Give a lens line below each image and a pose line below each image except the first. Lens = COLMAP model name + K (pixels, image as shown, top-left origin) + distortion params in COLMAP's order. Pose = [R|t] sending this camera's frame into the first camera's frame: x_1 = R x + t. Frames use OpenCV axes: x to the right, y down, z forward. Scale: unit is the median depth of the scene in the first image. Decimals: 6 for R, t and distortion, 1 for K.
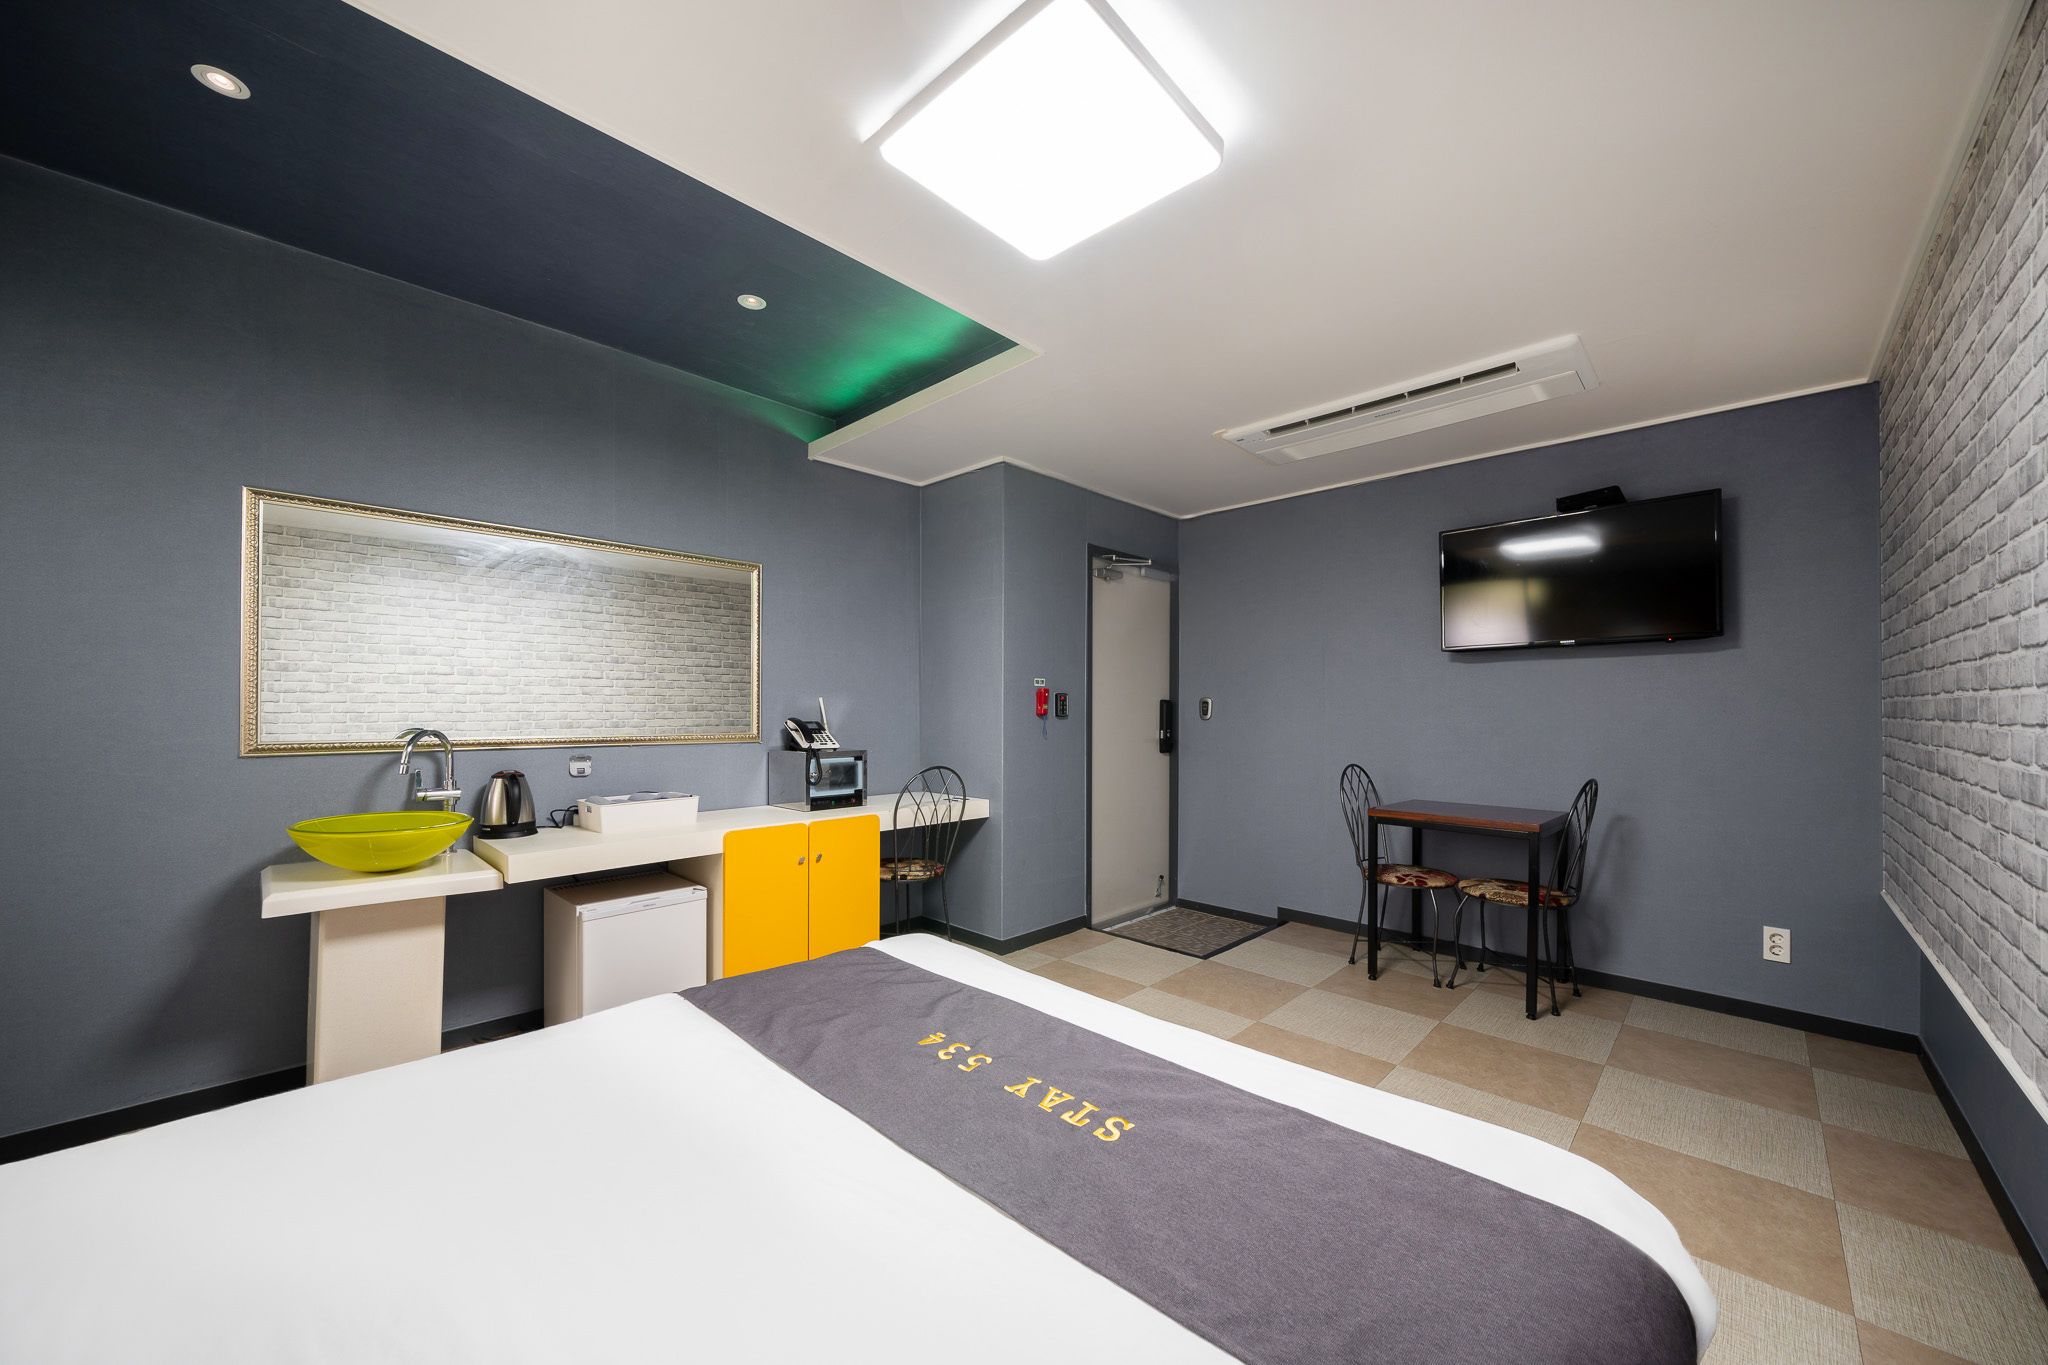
lens RADIAL K [[794.4, 0, 1023.6], [0, 794.4, 725.0], [0, 0, 1]] dist [0.013549, 0.000019]
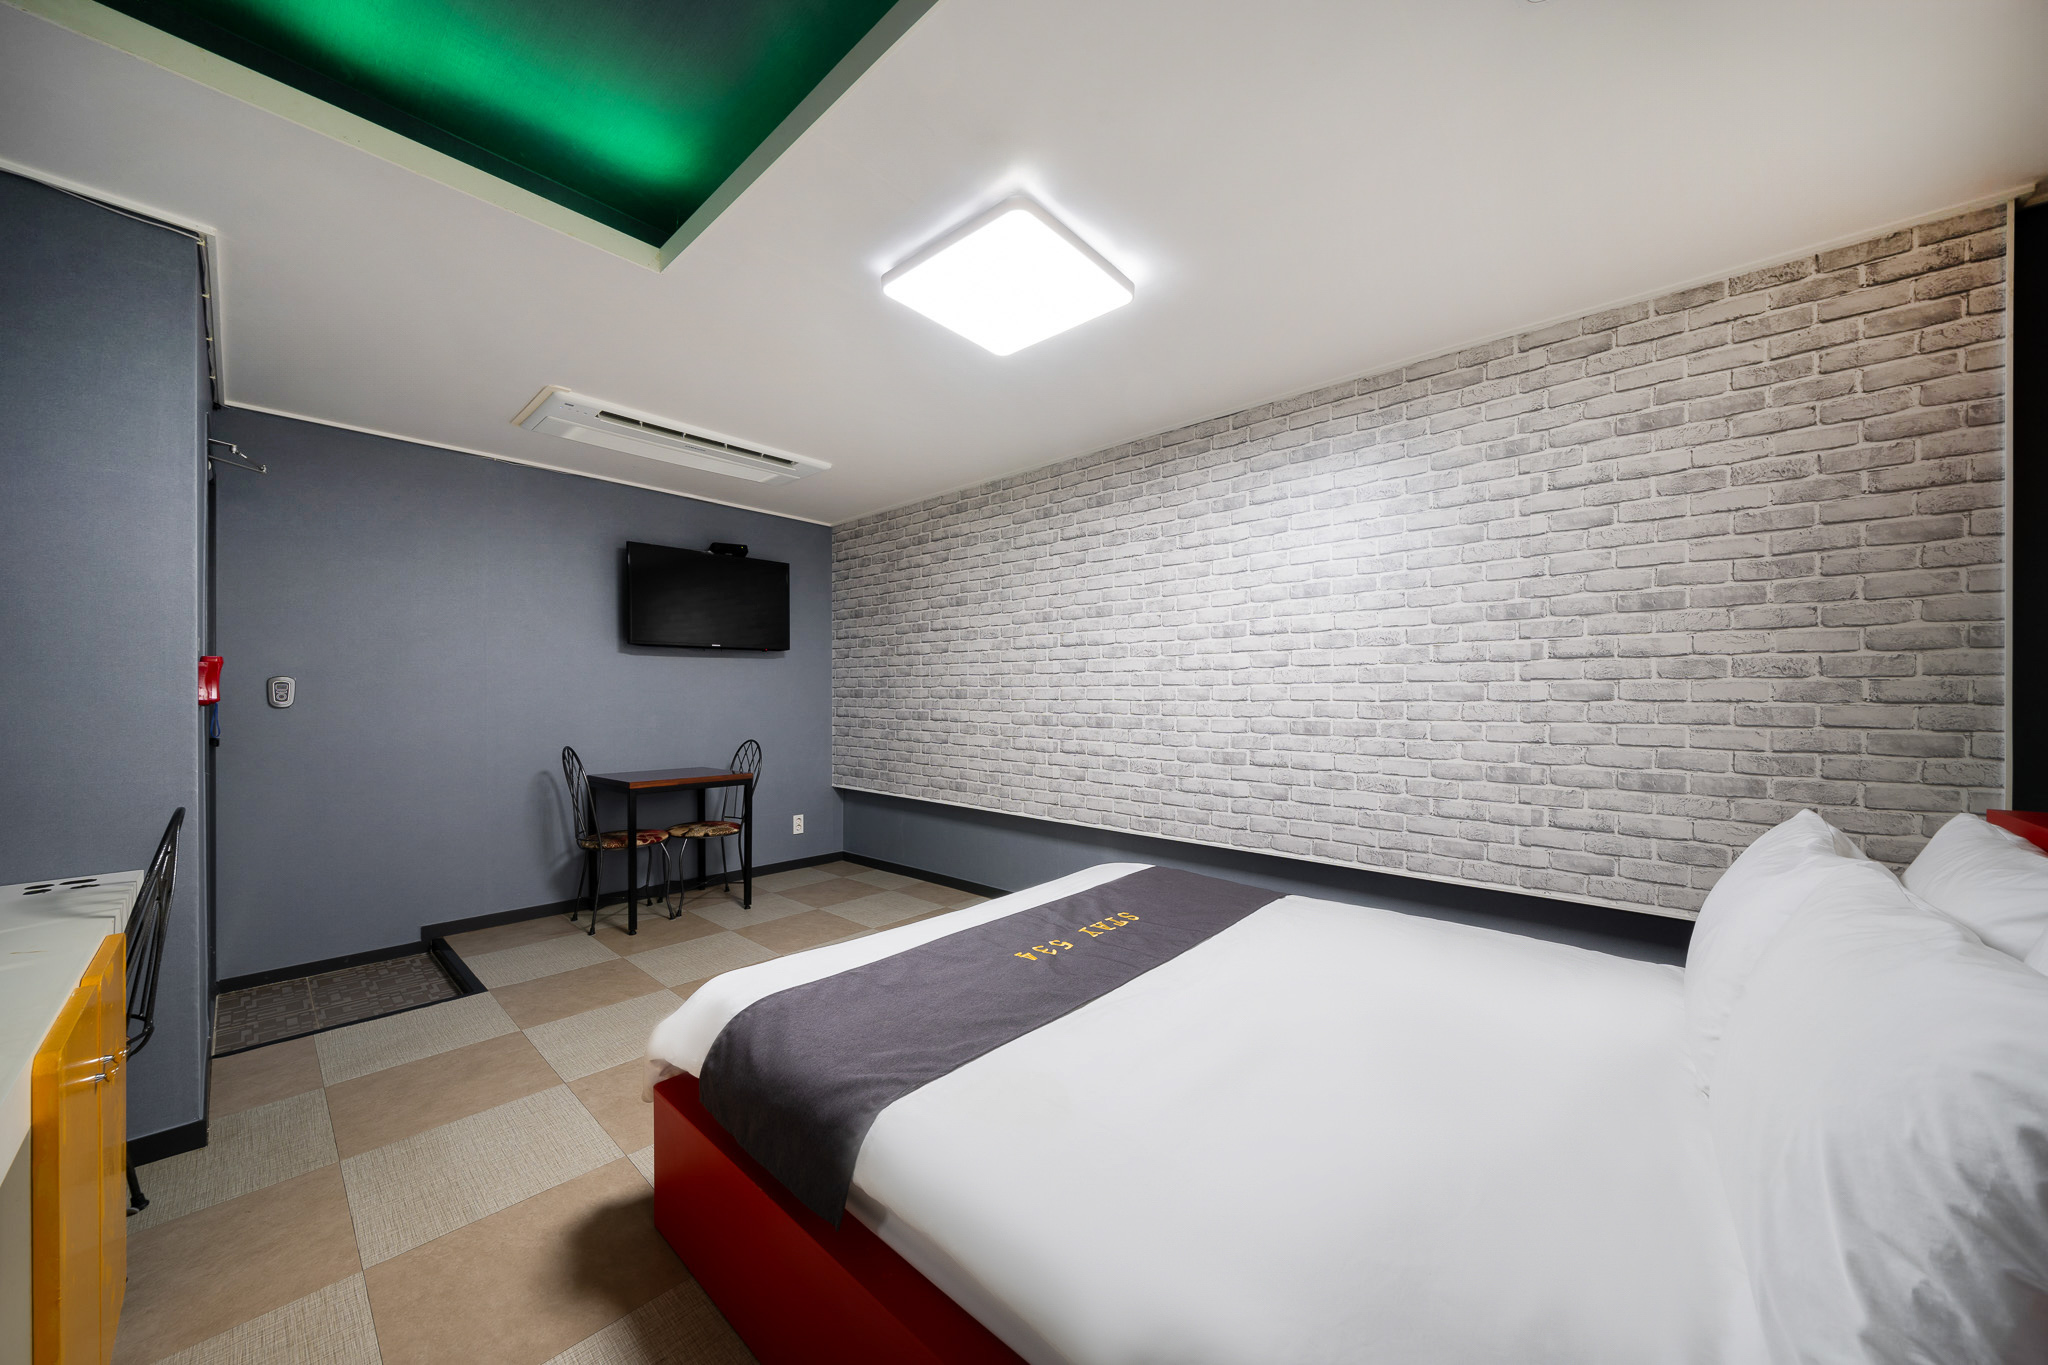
lens RADIAL K [[709.0, 0, 1017.4], [0, 709.0, 723.4], [0, 0, 1]] dist [0.049554, -0.000040]
pose [[-0.023325, -0.044137, 0.998753, -0.624717], [0.016371, 0.998874, 0.044525, -0.015165], [-0.999594, 0.017389, -0.022577, 0.516293]]
